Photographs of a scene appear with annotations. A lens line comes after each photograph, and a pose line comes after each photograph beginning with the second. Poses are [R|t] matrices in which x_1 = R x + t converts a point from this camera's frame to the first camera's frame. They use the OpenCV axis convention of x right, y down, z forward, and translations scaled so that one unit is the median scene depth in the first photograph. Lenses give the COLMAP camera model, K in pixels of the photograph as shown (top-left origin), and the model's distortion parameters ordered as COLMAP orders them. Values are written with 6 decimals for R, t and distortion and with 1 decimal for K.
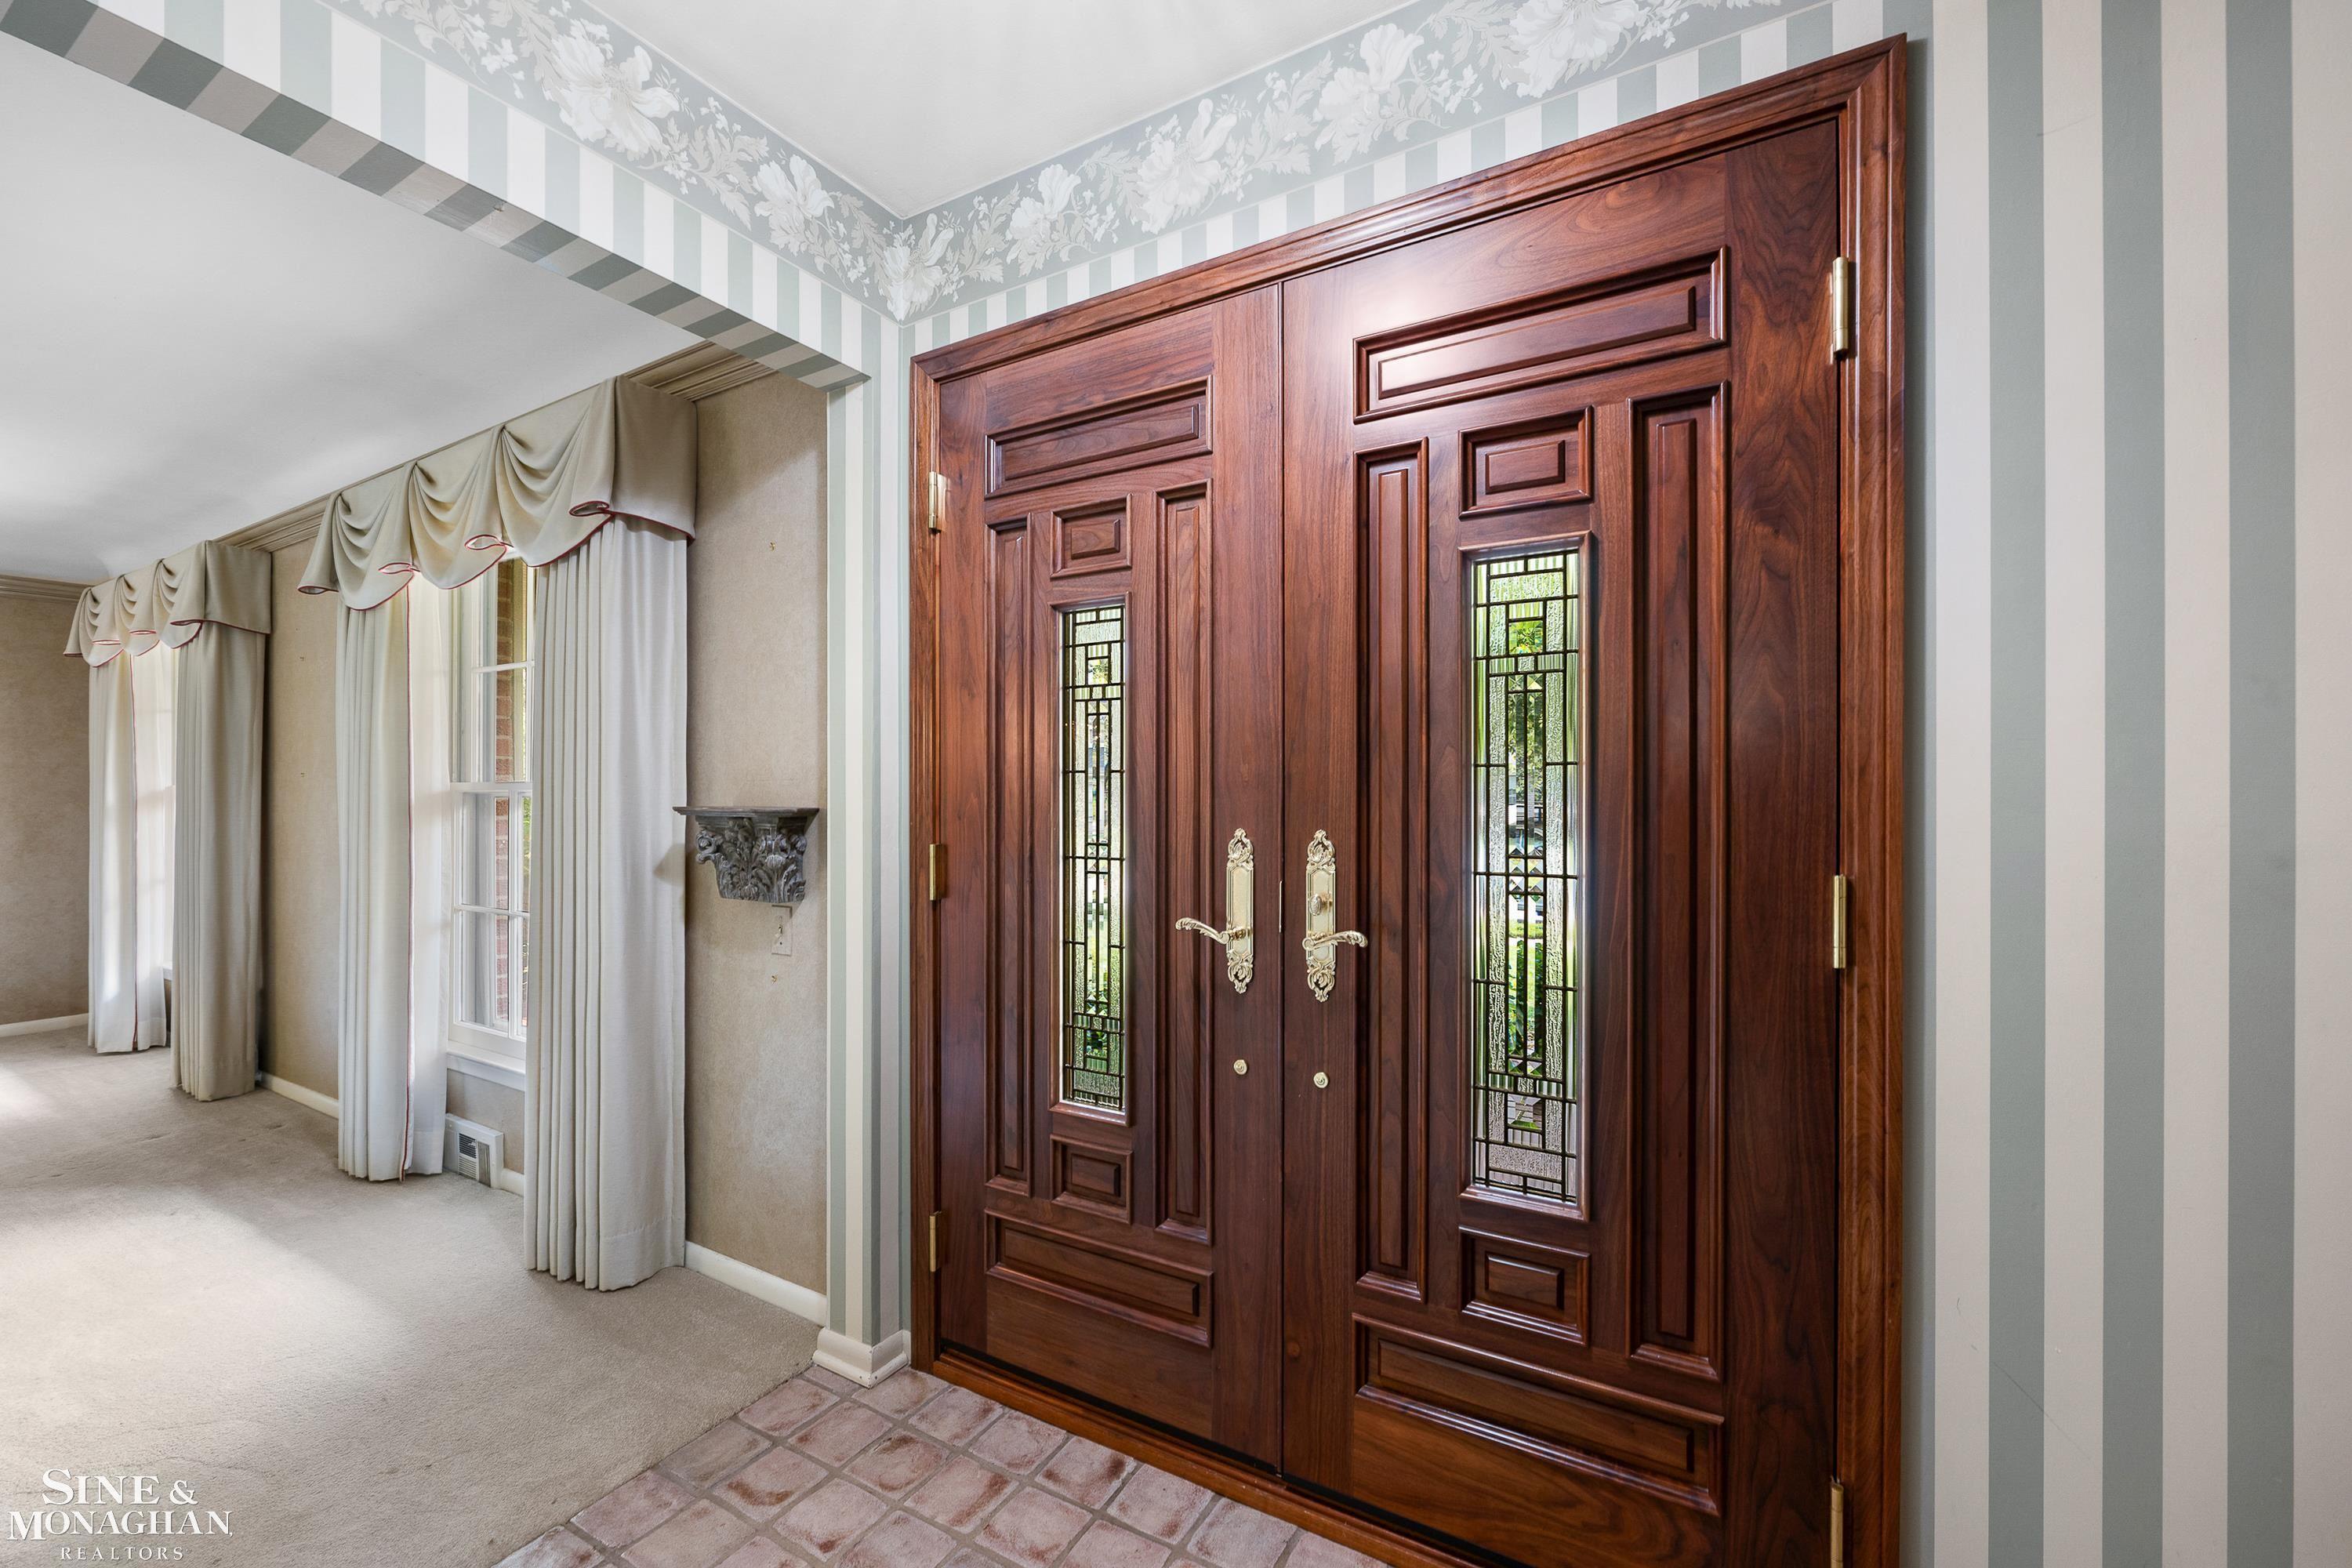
lens RADIAL K [[955.8, 0, 1180.2], [0, 955.8, 794.2], [0, 0, 1]] dist [0.000020, 0.000348]
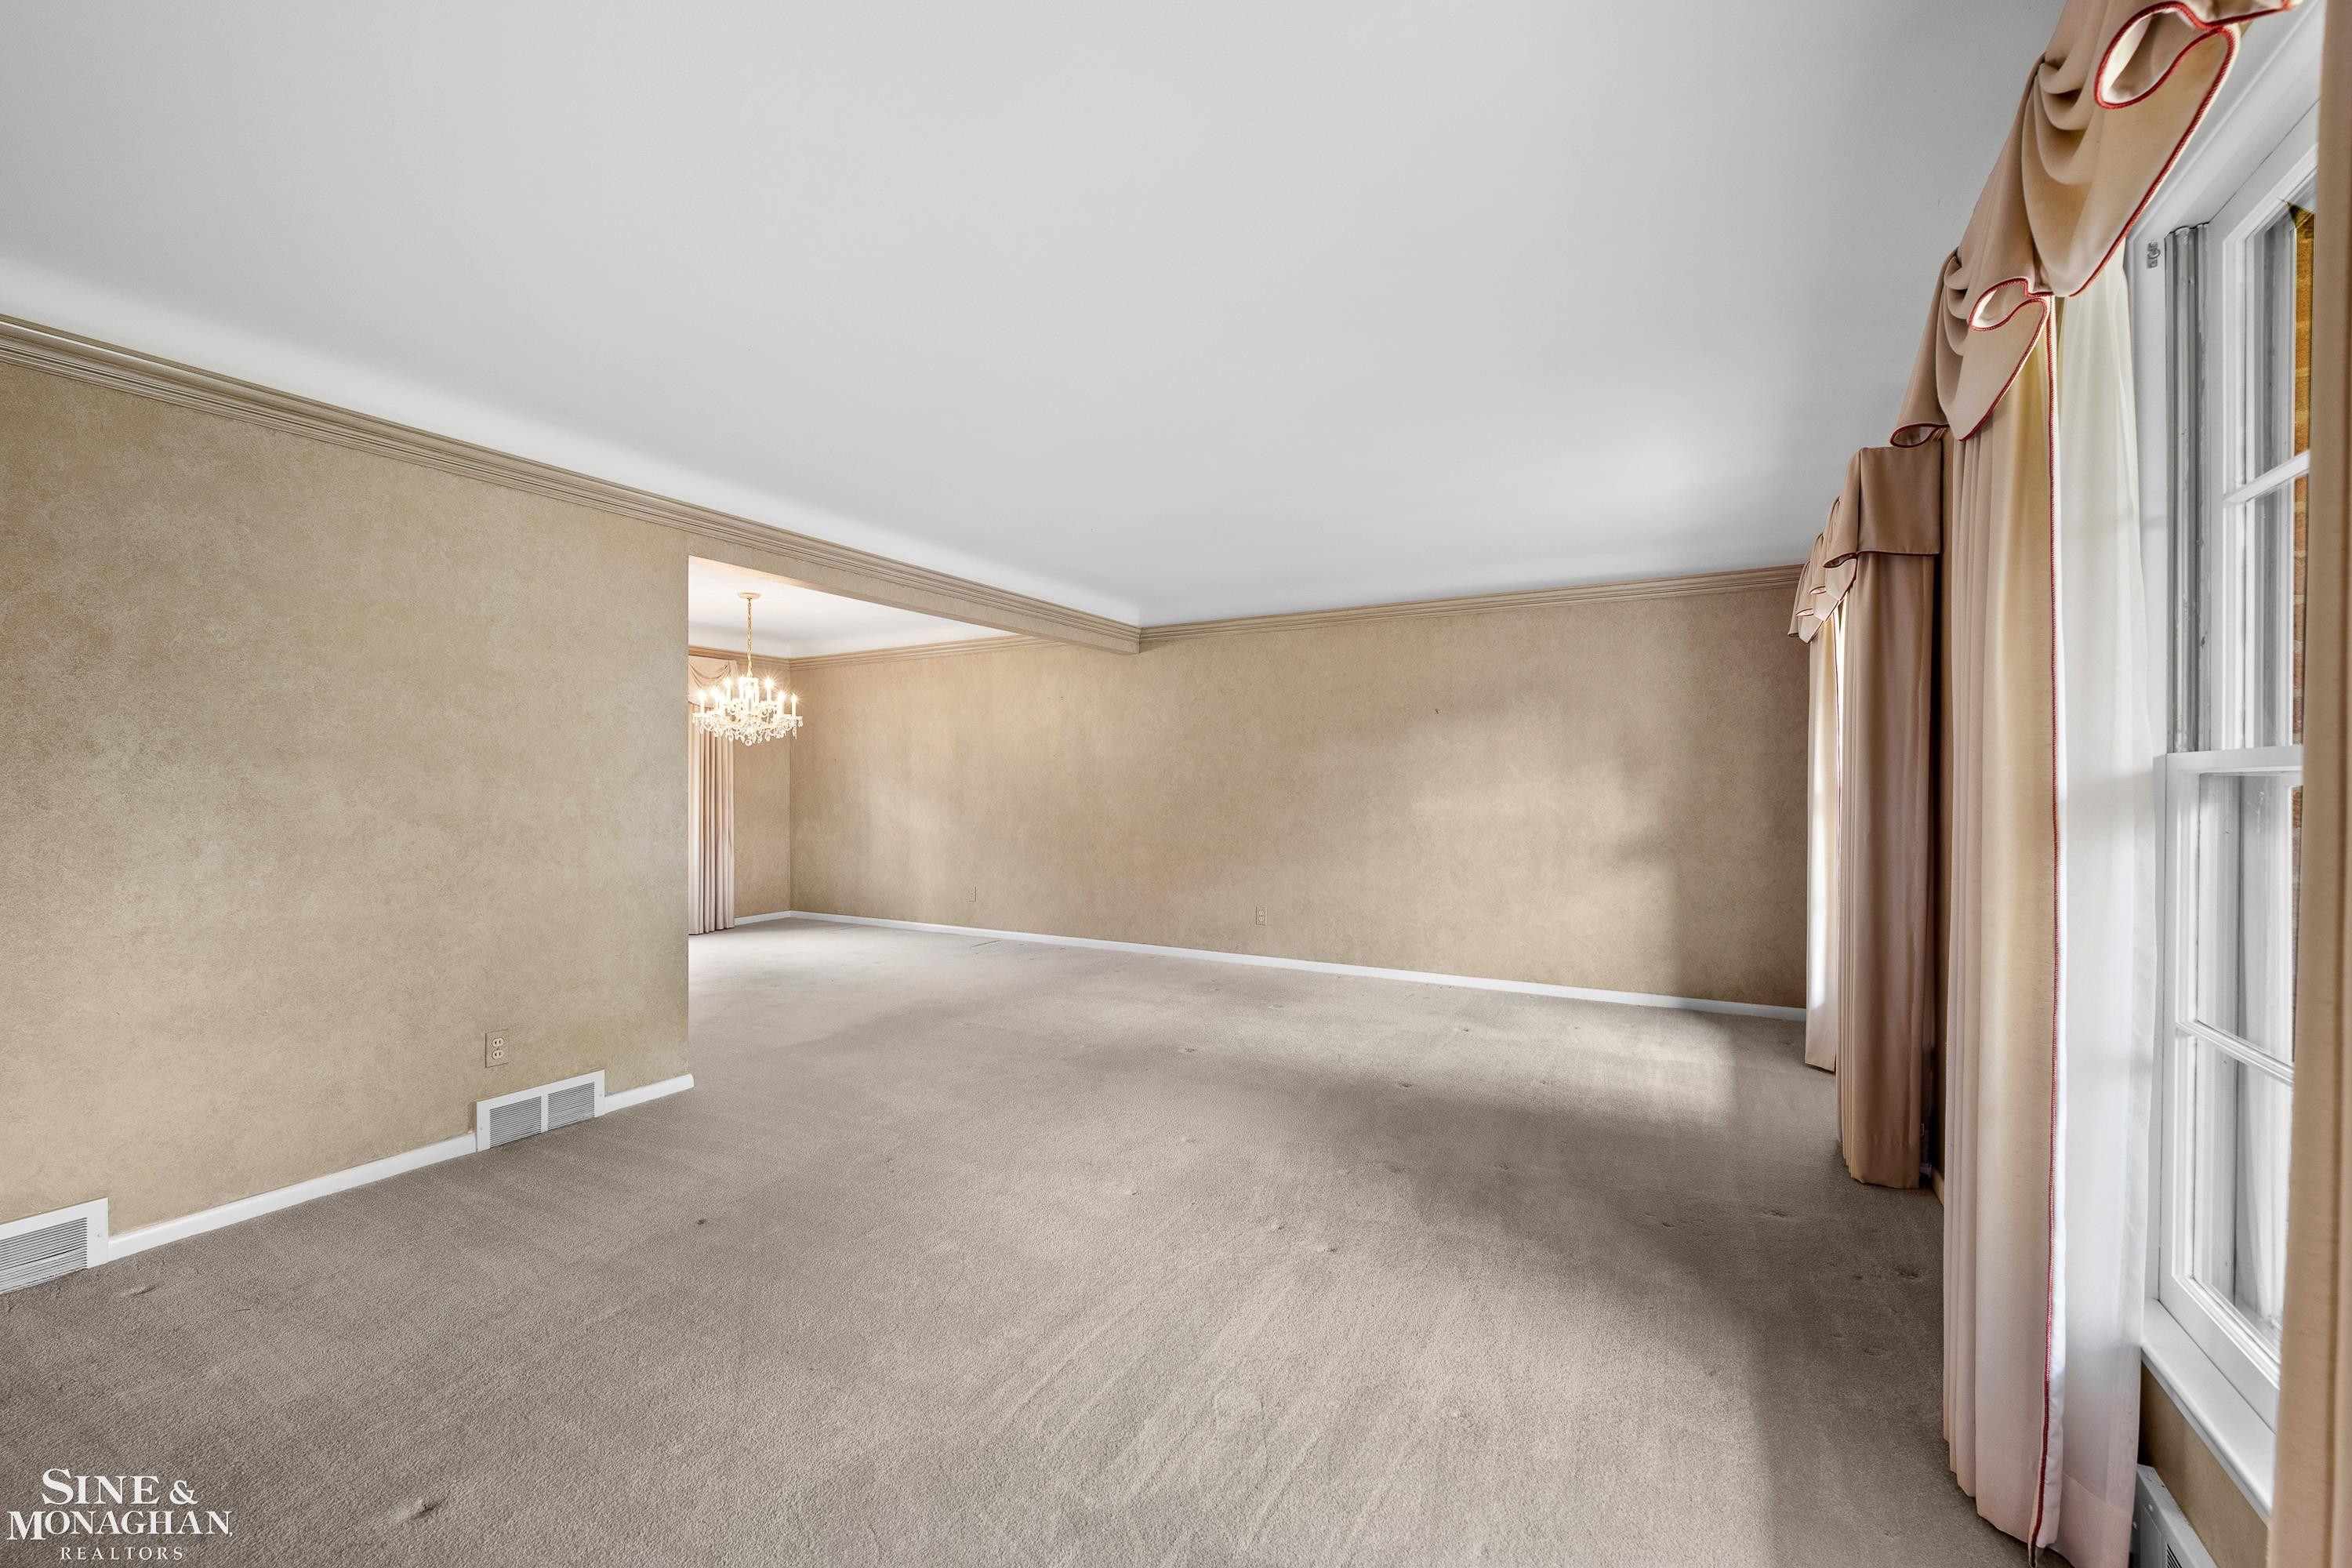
lens RADIAL K [[955.8, 0, 1176.5], [0, 955.8, 786.1], [0, 0, 1]] dist [0.000020, 0.000348]
pose [[0.022435, 0.003843, -0.999741, -0.299601], [0.001020, 0.999992, 0.003867, 0.001832], [0.999748, -0.001107, 0.022431, 0.492953]]
